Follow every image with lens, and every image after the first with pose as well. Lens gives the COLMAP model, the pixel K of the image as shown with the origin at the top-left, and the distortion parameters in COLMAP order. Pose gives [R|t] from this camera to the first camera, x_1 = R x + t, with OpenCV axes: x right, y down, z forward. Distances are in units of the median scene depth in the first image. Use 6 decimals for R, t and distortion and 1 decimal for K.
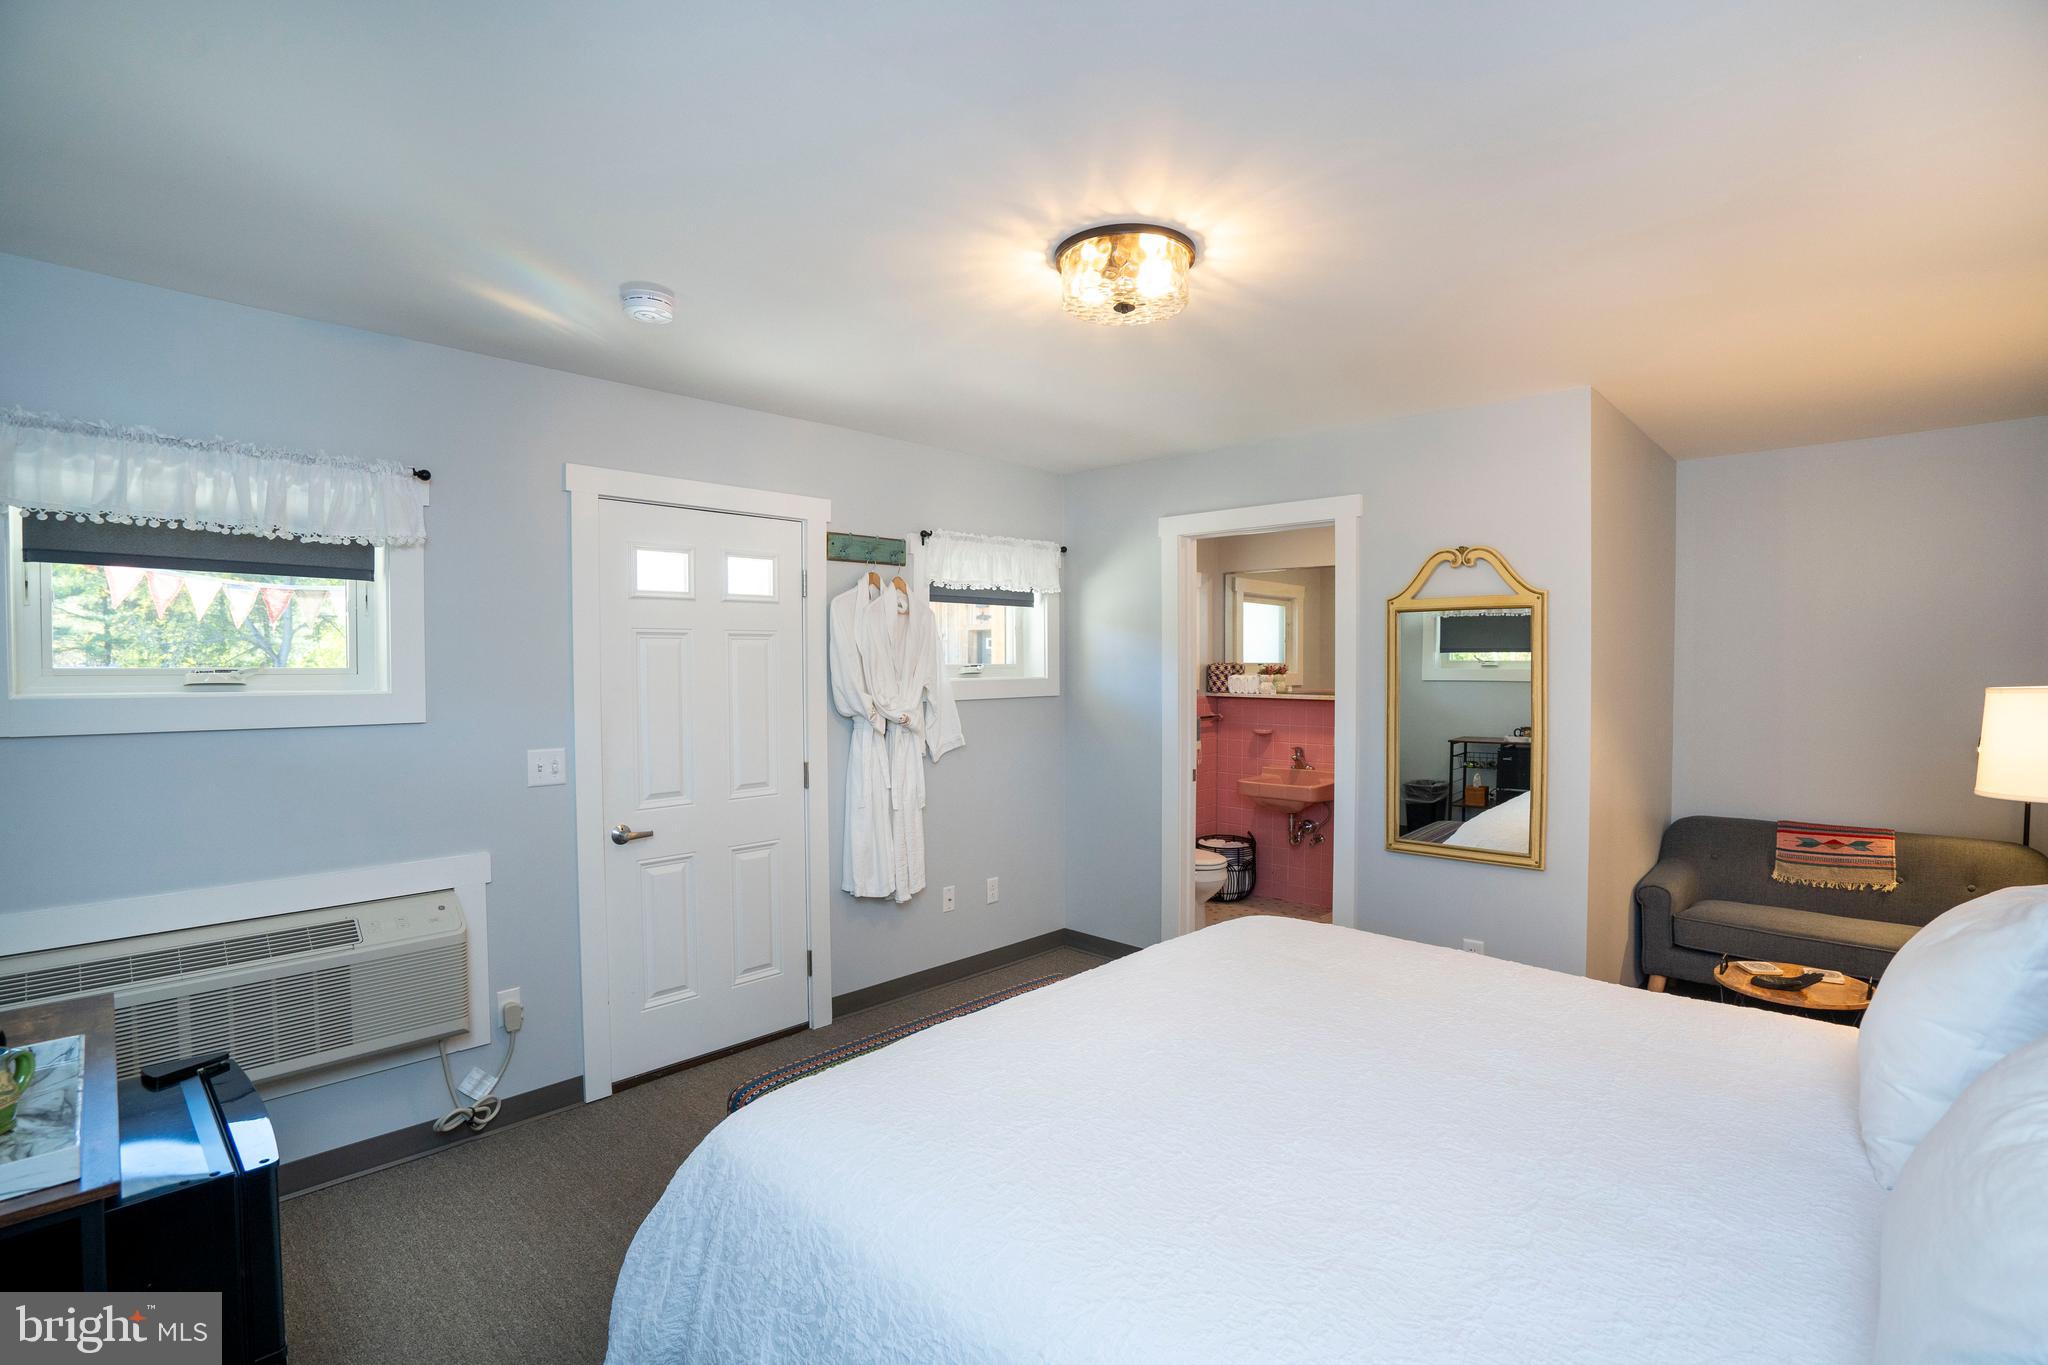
lens RADIAL K [[944.8, 0, 1034.4], [0, 944.8, 681.0], [0, 0, 1]] dist [-0.030271, 0.000505]
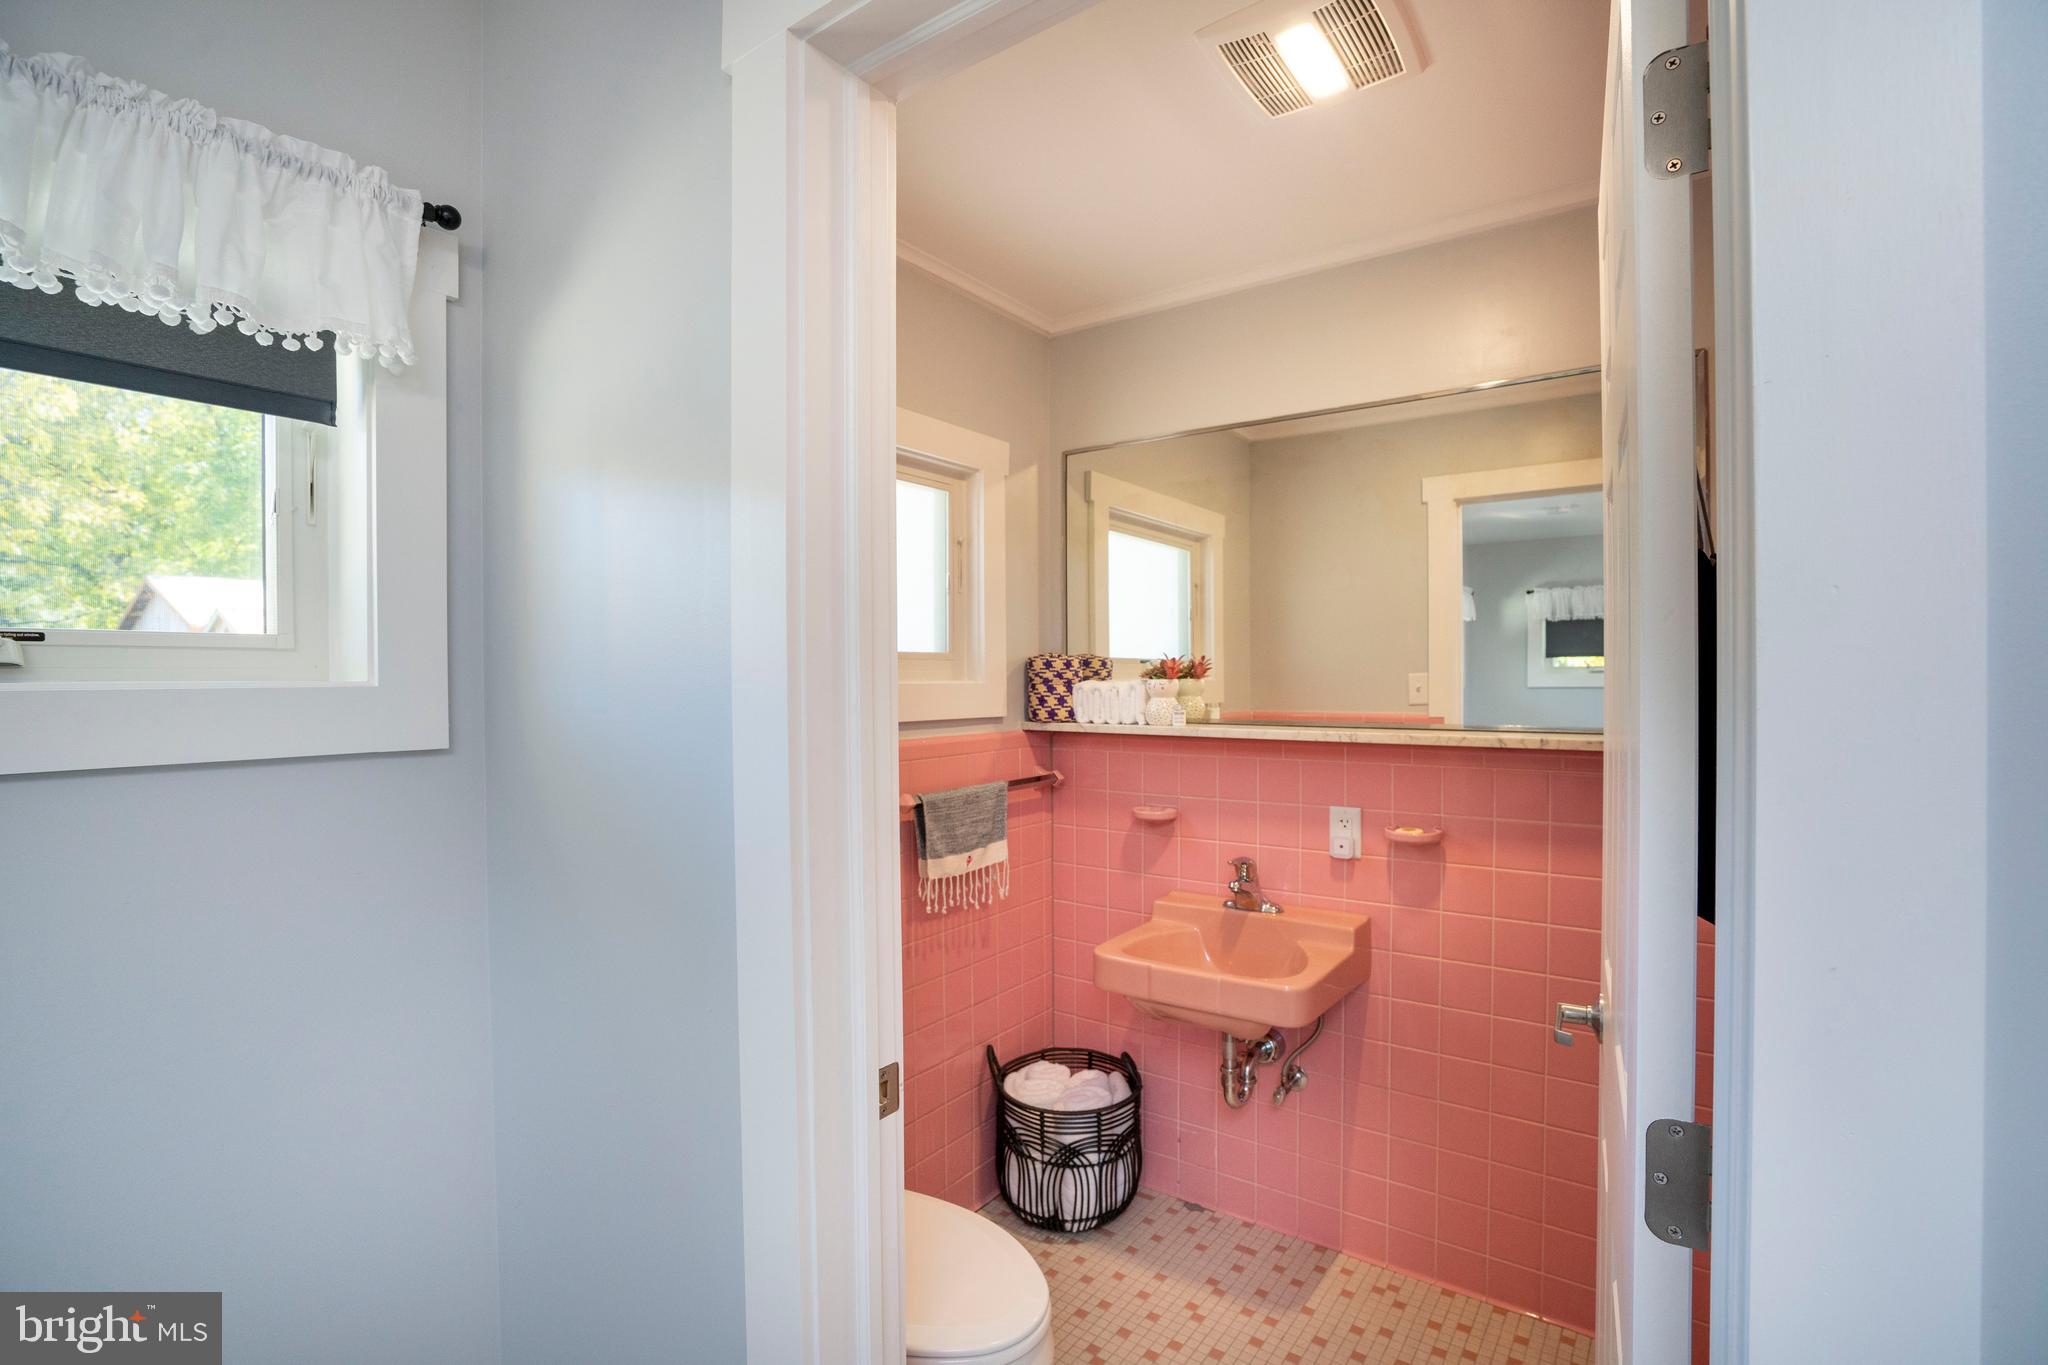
lens RADIAL K [[944.8, 0, 1024.9], [0, 944.8, 679.8], [0, 0, 1]] dist [-0.030271, 0.000505]
pose [[0.993270, -0.004949, 0.115717, 0.135366], [0.007416, 0.999754, -0.020897, 0.001832], [-0.115585, 0.021615, 0.993062, 0.582749]]
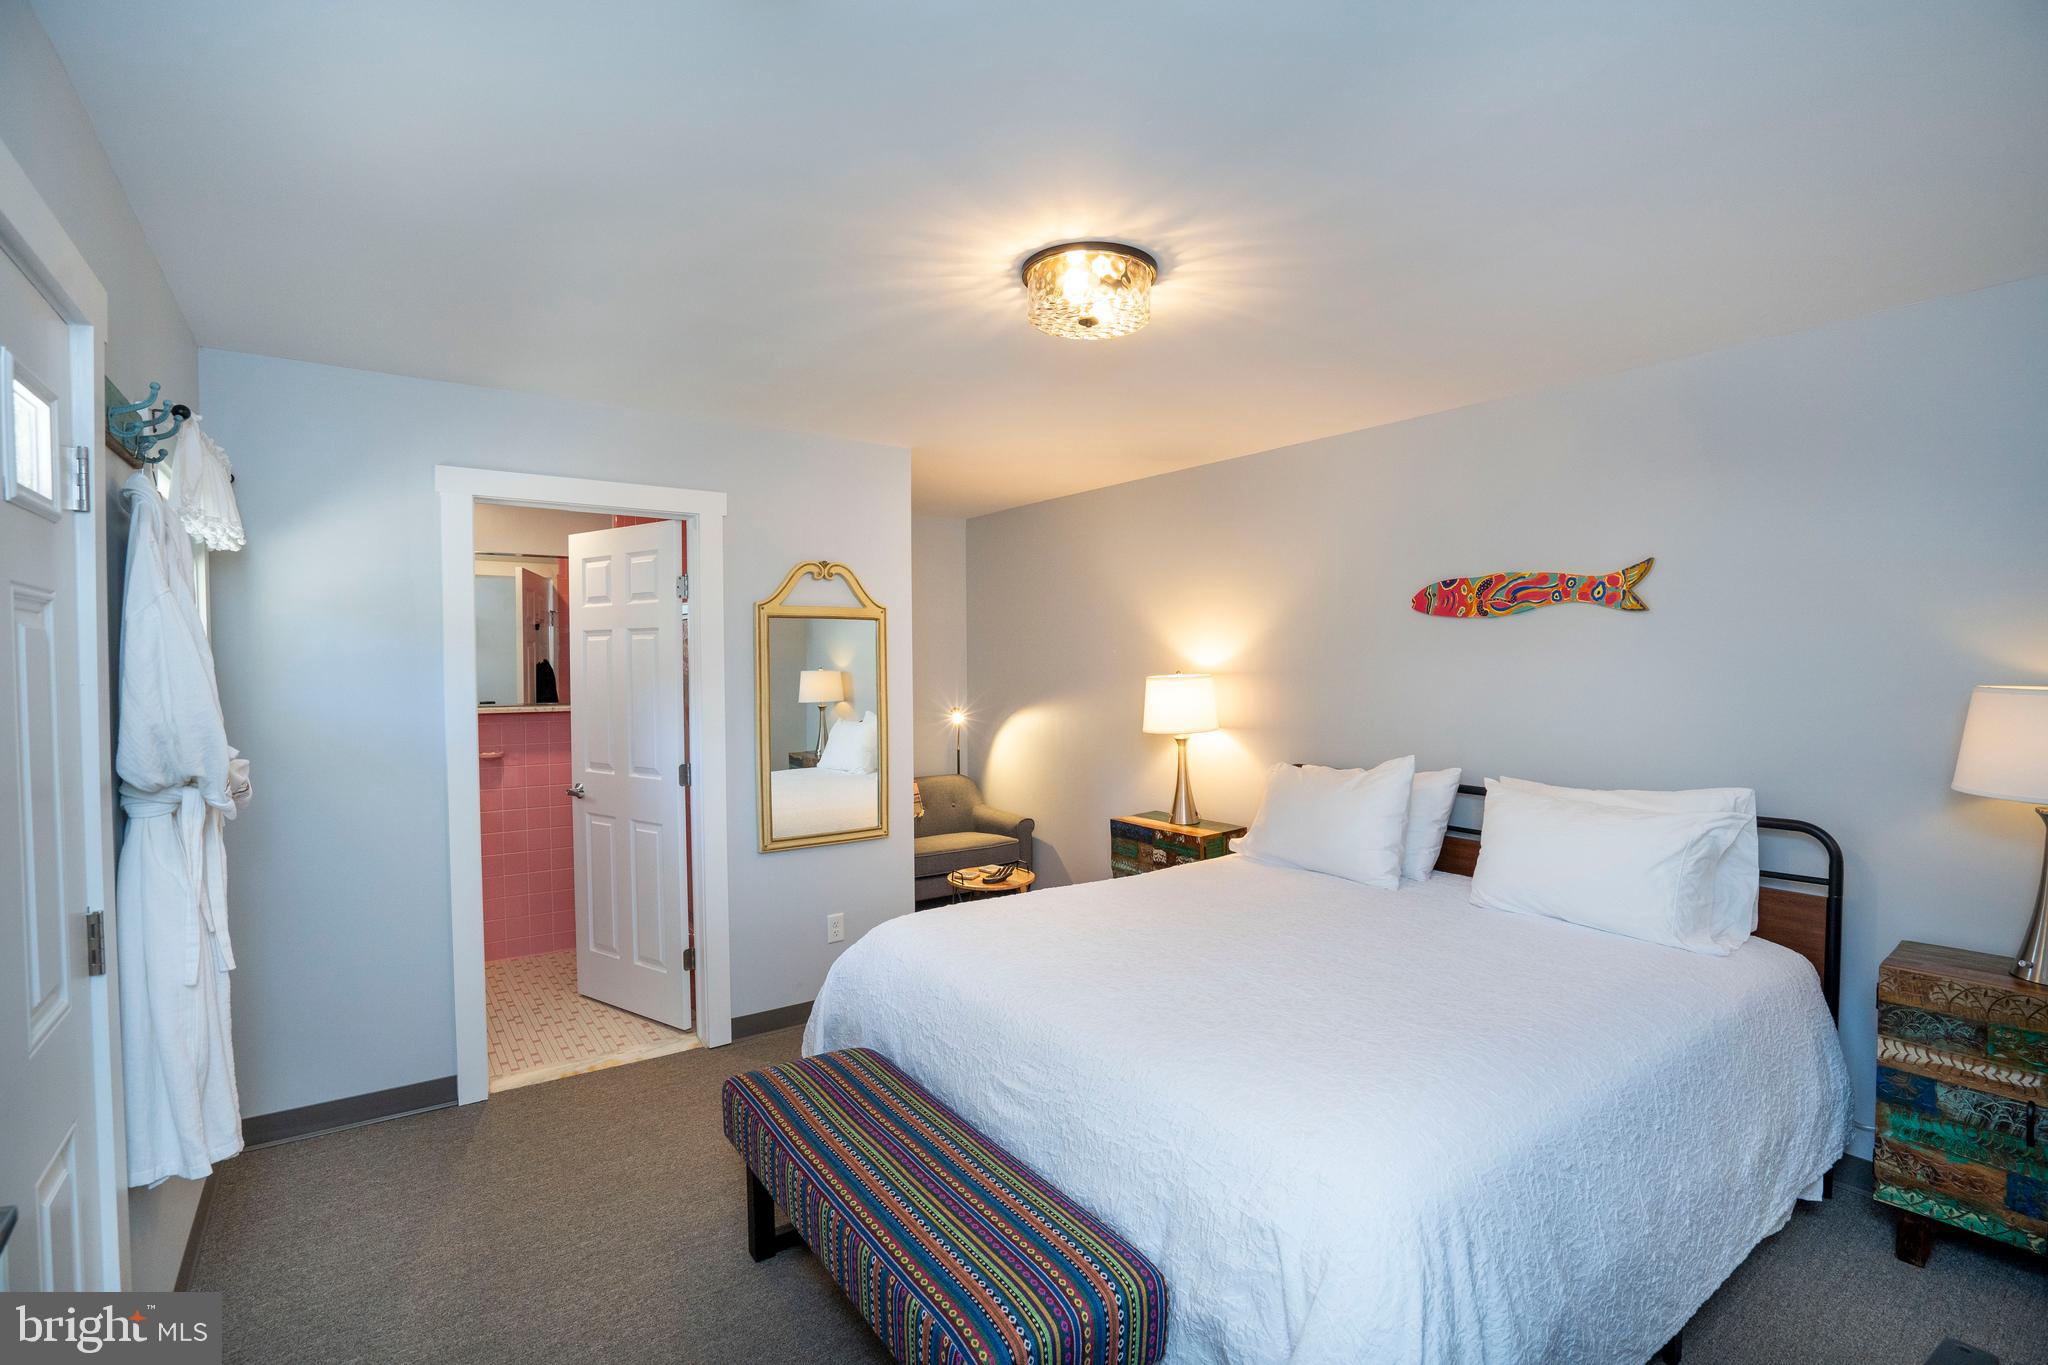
lens RADIAL K [[944.8, 0, 1028.4], [0, 944.8, 684.5], [0, 0, 1]] dist [-0.030271, 0.000505]
pose [[0.207984, -0.022799, 0.977866, -0.363819], [0.025822, 0.999508, 0.017811, -0.007149], [-0.977791, 0.021547, 0.208470, 0.332745]]
